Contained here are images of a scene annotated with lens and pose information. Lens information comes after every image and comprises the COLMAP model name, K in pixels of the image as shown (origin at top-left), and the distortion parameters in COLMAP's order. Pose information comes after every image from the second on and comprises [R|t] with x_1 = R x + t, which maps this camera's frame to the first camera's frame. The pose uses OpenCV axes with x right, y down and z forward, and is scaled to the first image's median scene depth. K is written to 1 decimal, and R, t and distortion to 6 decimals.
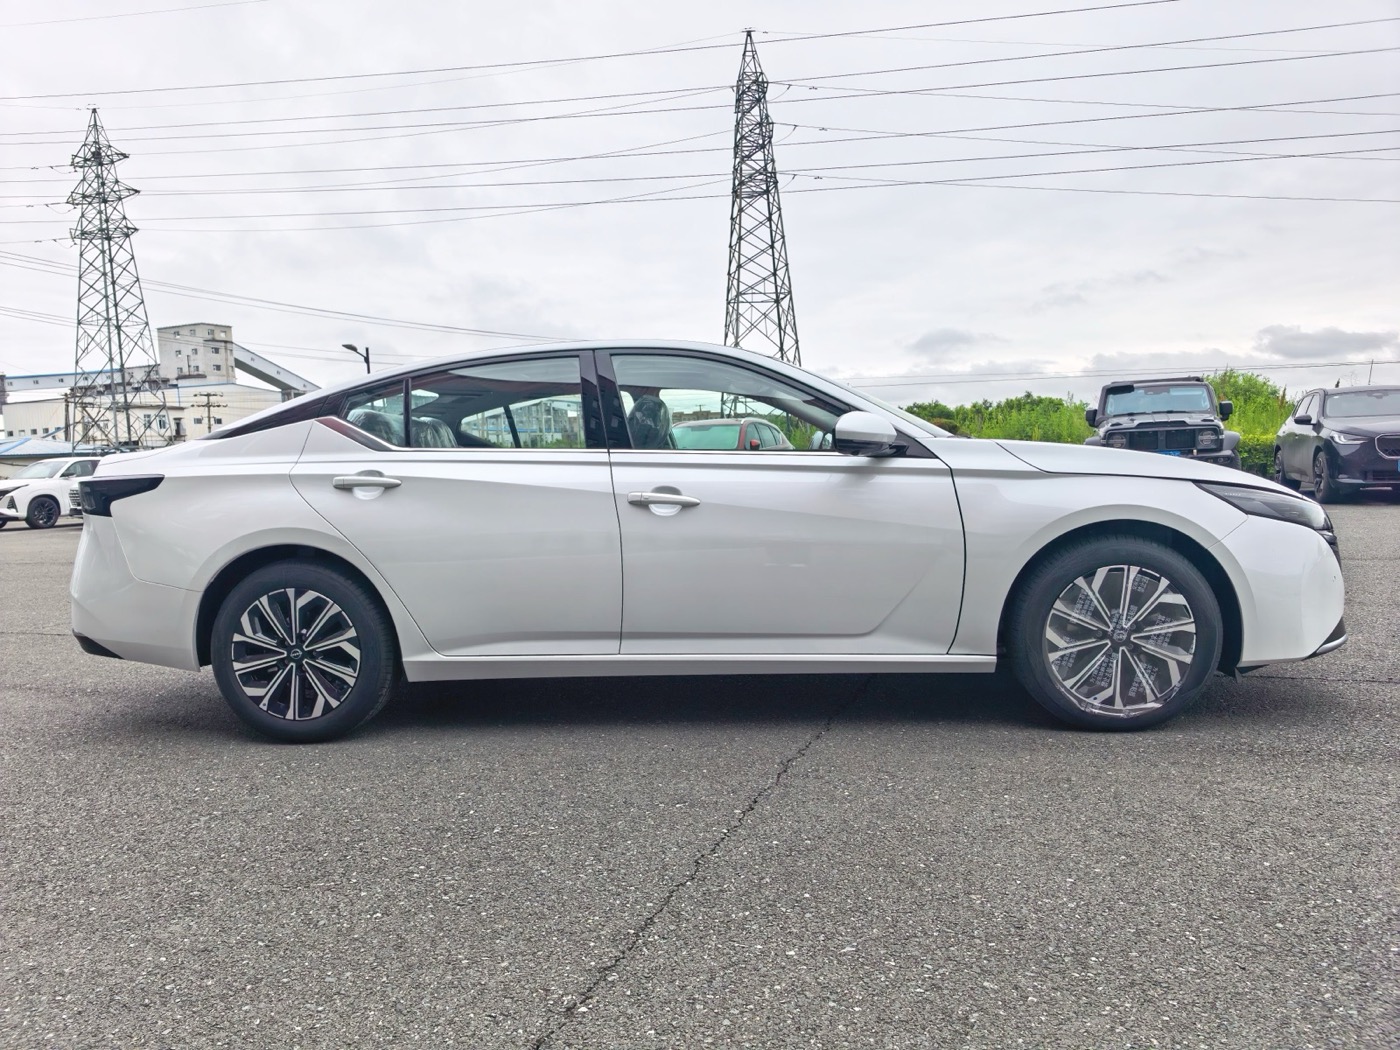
lens RADIAL K [[1040.6, 0, 700.0], [0, 1040.6, 525.0], [0, 0, 1]] dist [0.024835, -0.052624]
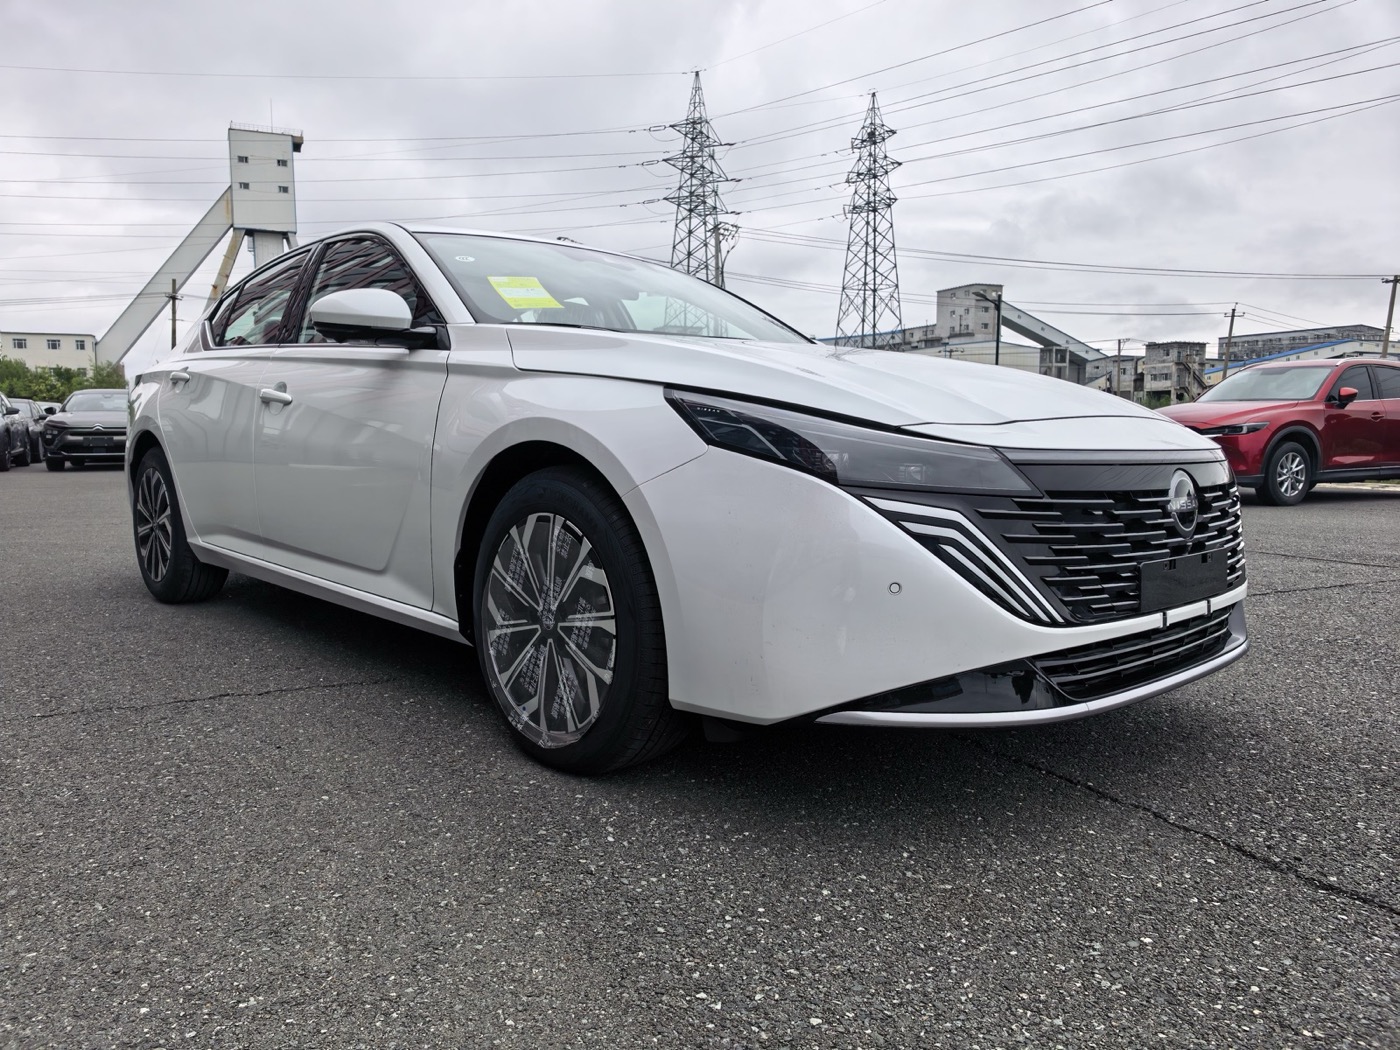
lens RADIAL K [[1040.6, 0, 700.0], [0, 1040.6, 525.0], [0, 0, 1]] dist [0.024835, -0.052624]
pose [[0.722011, 0.101251, -0.684433, 0.097158], [-0.076095, 0.994854, 0.066901, -0.000407], [0.687685, 0.003779, 0.726000, 0.063585]]
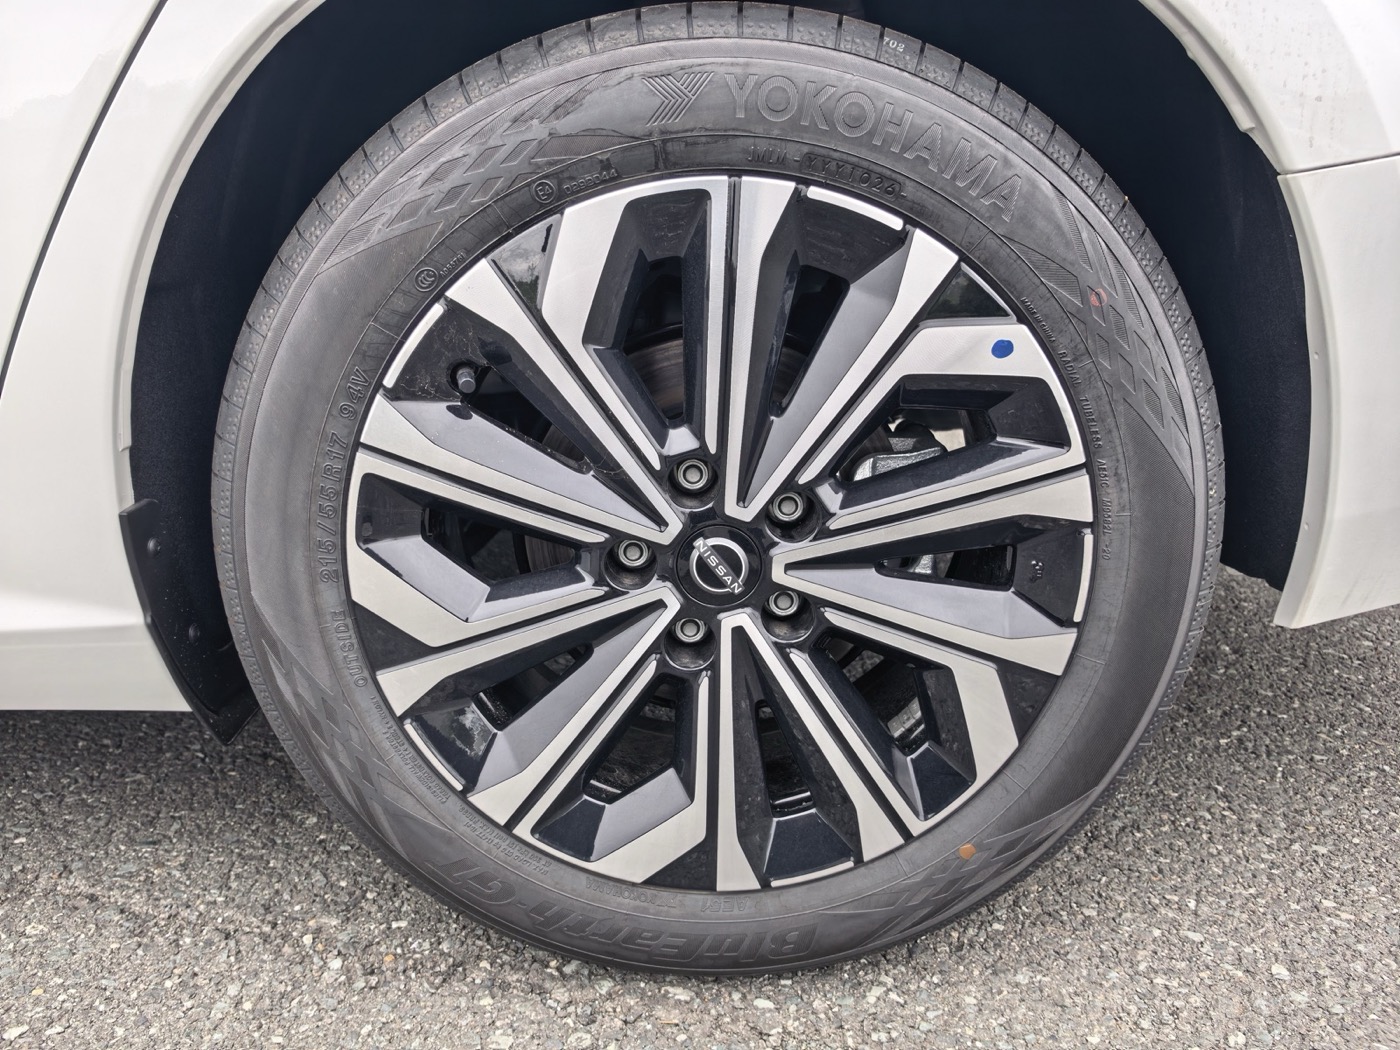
lens RADIAL K [[1040.6, 0, 700.0], [0, 1040.6, 525.0], [0, 0, 1]] dist [0.024835, -0.052624]
pose [[0.995875, -0.073867, 0.052689, 0.041686], [0.061268, 0.975786, 0.209970, 0.006298], [-0.066923, -0.205875, 0.976287, 0.086817]]
